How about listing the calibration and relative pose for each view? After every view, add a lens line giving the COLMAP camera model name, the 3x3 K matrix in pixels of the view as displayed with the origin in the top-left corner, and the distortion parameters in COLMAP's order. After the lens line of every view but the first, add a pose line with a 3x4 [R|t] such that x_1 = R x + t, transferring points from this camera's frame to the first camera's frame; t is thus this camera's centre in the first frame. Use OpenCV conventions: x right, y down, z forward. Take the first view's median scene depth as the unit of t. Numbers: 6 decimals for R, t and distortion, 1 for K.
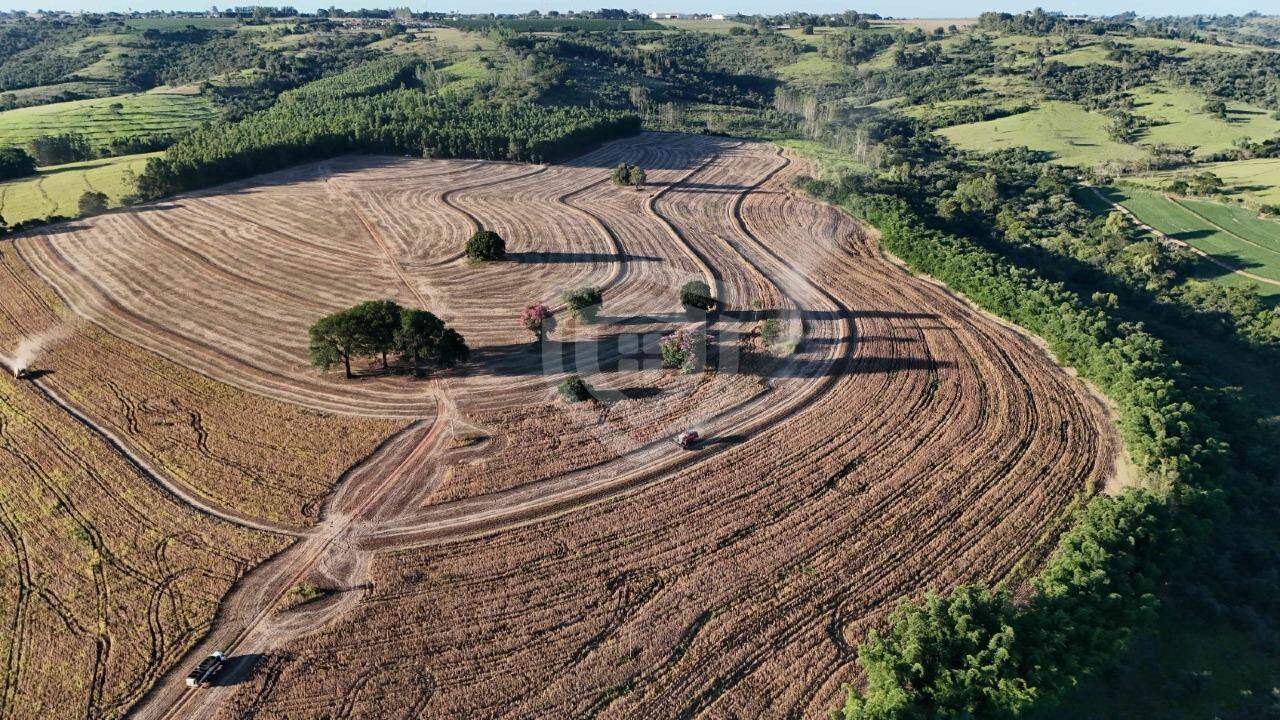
lens RADIAL K [[935.9, 0, 644.3], [0, 935.9, 361.7], [0, 0, 1]] dist [0.079907, -0.079046]
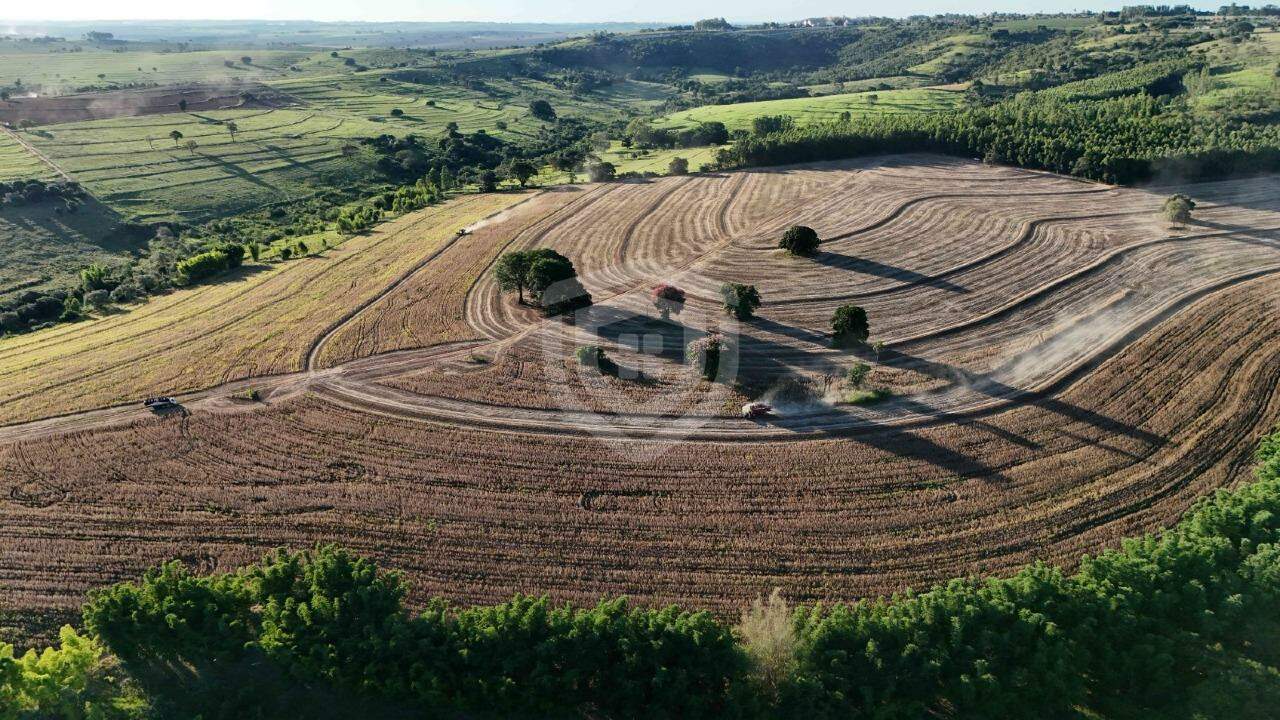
lens RADIAL K [[935.9, 0, 644.3], [0, 935.9, 361.7], [0, 0, 1]] dist [0.079907, -0.079046]
pose [[0.592632, 0.273479, -0.757626, 0.667919], [-0.273770, 0.952990, 0.129850, -0.102431], [0.757521, 0.130462, 0.639642, 0.285387]]
